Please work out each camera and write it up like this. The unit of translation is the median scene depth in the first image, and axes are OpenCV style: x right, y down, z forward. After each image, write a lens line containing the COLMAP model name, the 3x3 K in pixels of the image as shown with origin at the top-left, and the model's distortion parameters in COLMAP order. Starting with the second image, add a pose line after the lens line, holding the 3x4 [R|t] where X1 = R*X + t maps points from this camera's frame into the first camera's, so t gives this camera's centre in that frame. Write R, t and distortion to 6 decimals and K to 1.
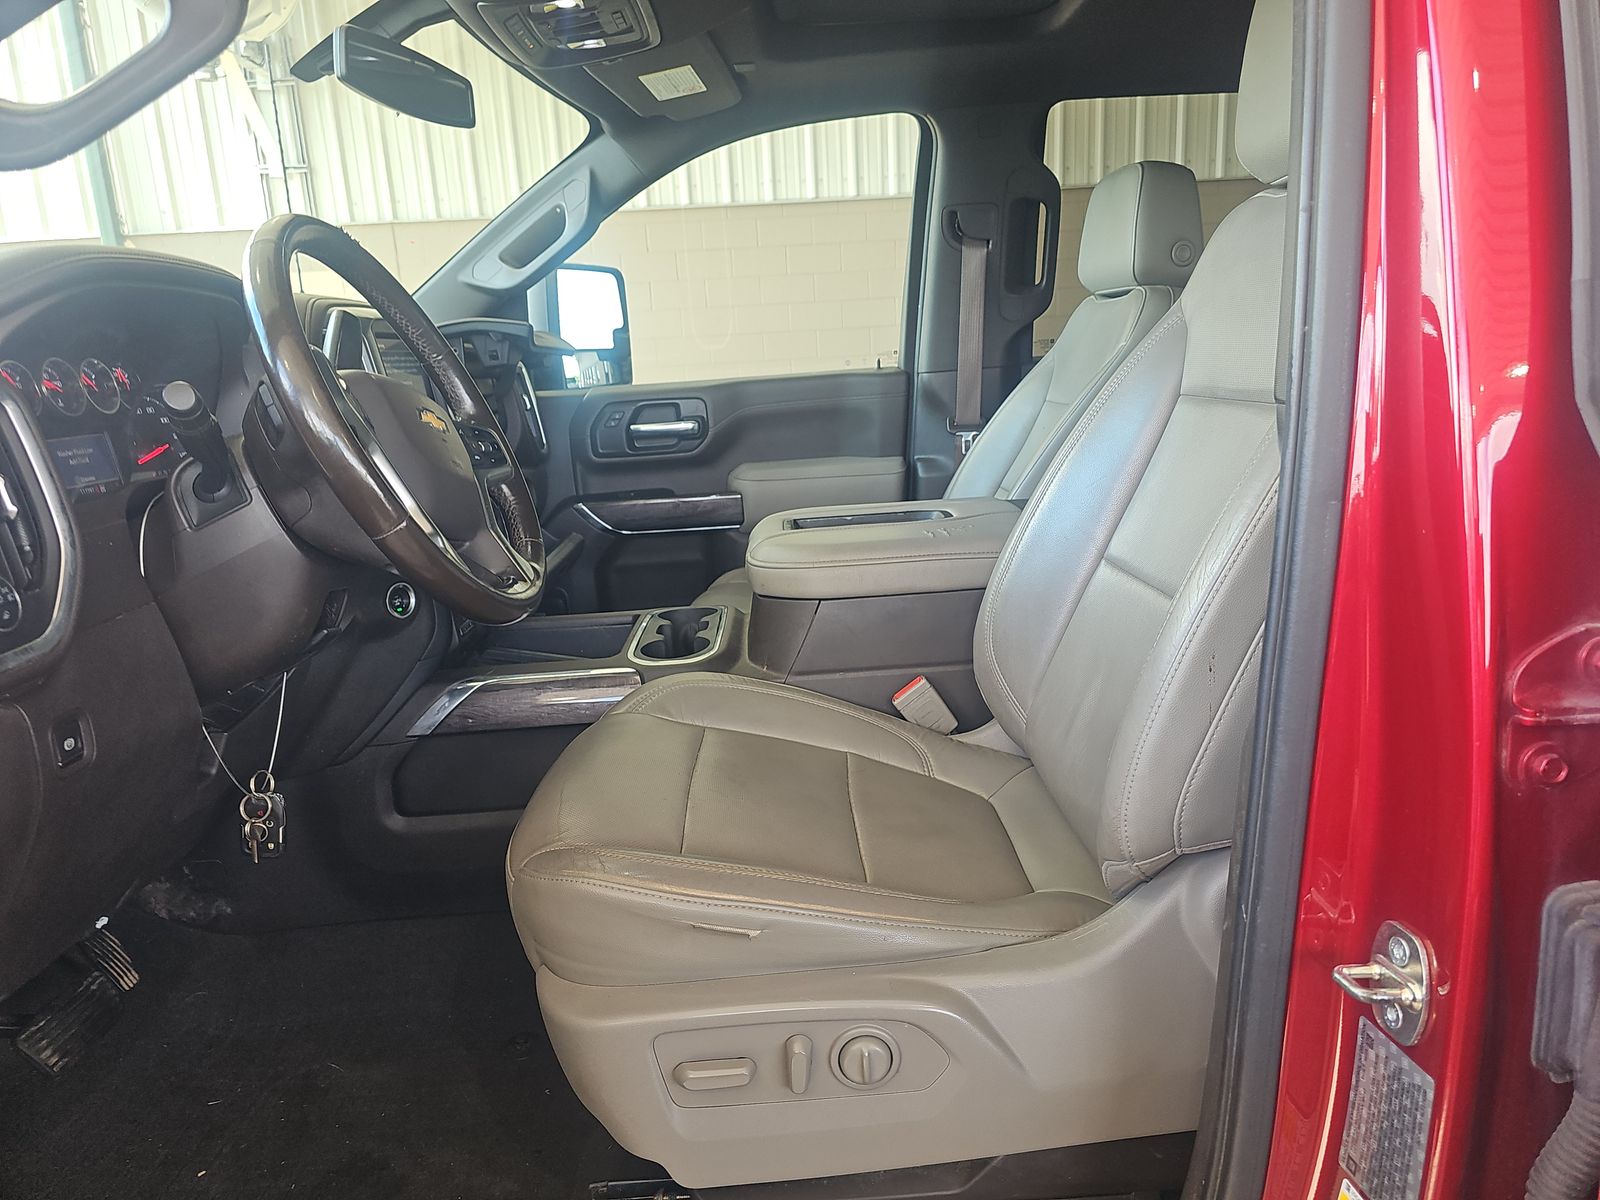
lens RADIAL K [[1080.6, 0, 813.8], [0, 1080.6, 597.6], [0, 0, 1]] dist [0.030878, -0.035336]
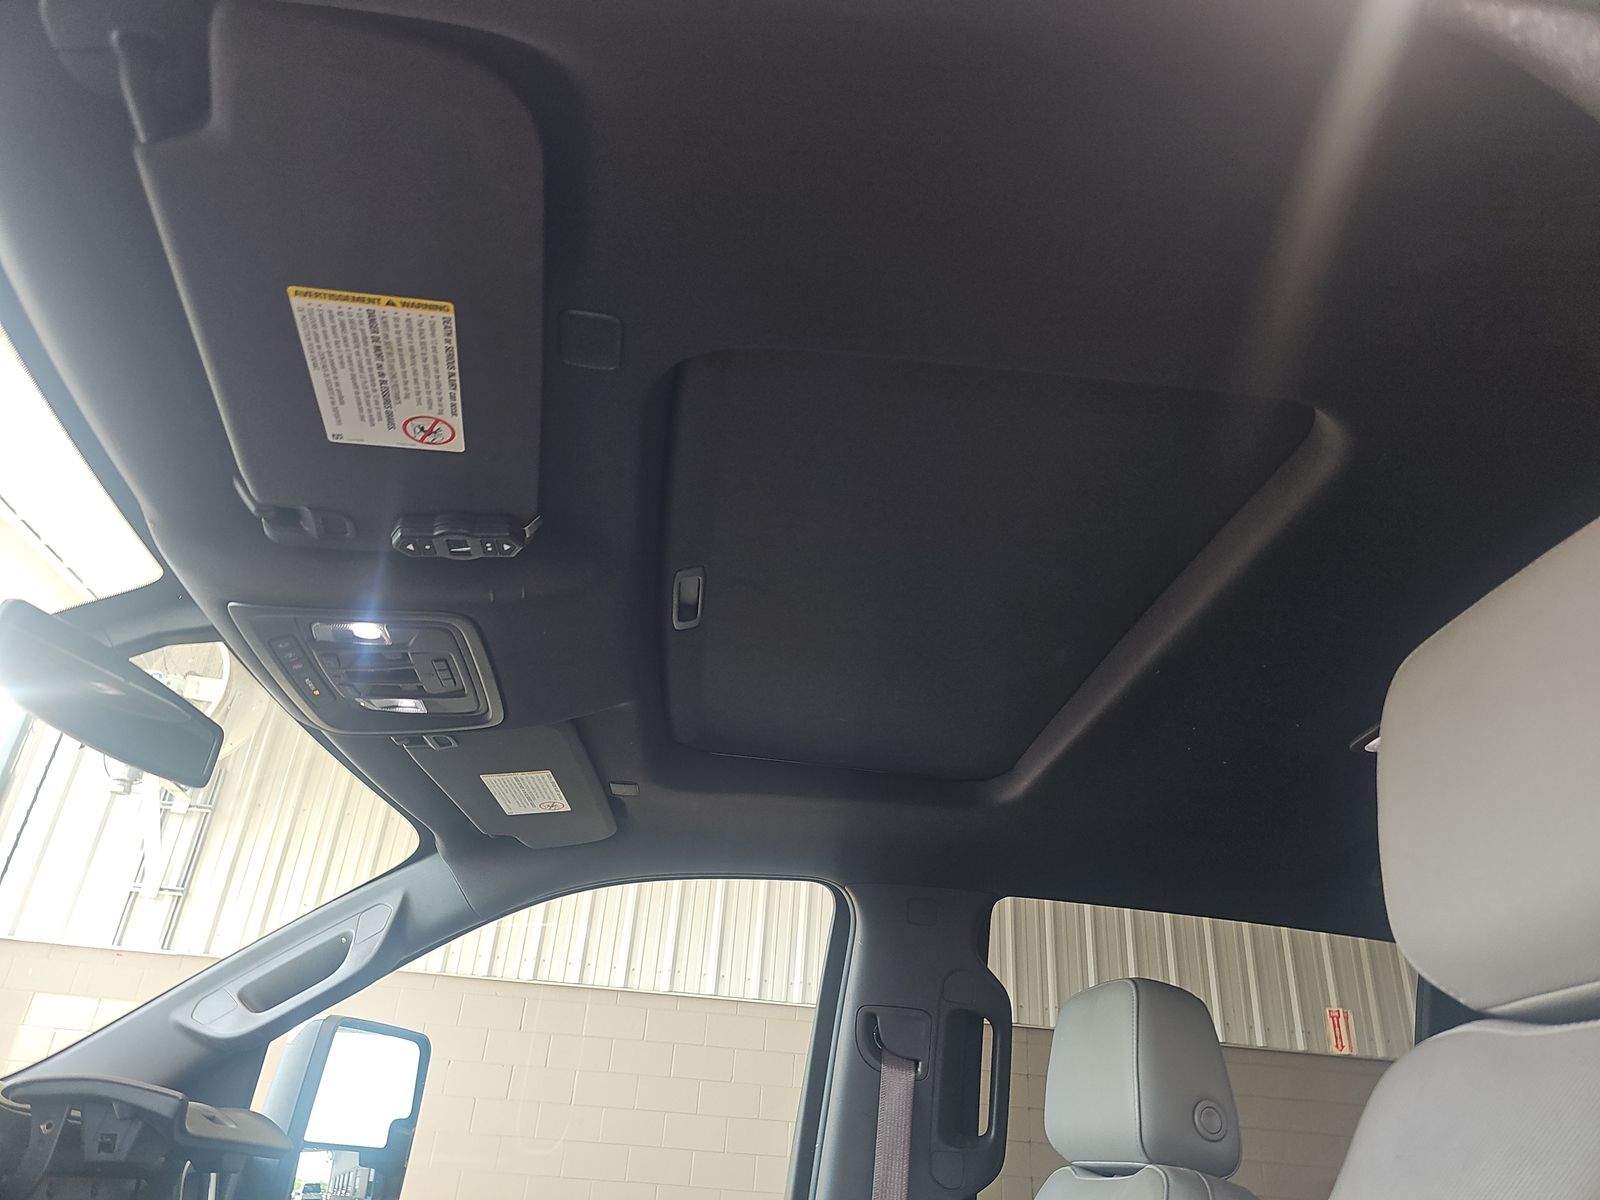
lens RADIAL K [[1080.6, 0, 808.2], [0, 1080.6, 586.6], [0, 0, 1]] dist [0.030878, -0.035336]
pose [[0.988591, 0.148422, 0.025647, 0.022838], [-0.094349, 0.742935, -0.662680, -0.076557], [-0.117411, 0.652700, 0.748463, 0.256306]]
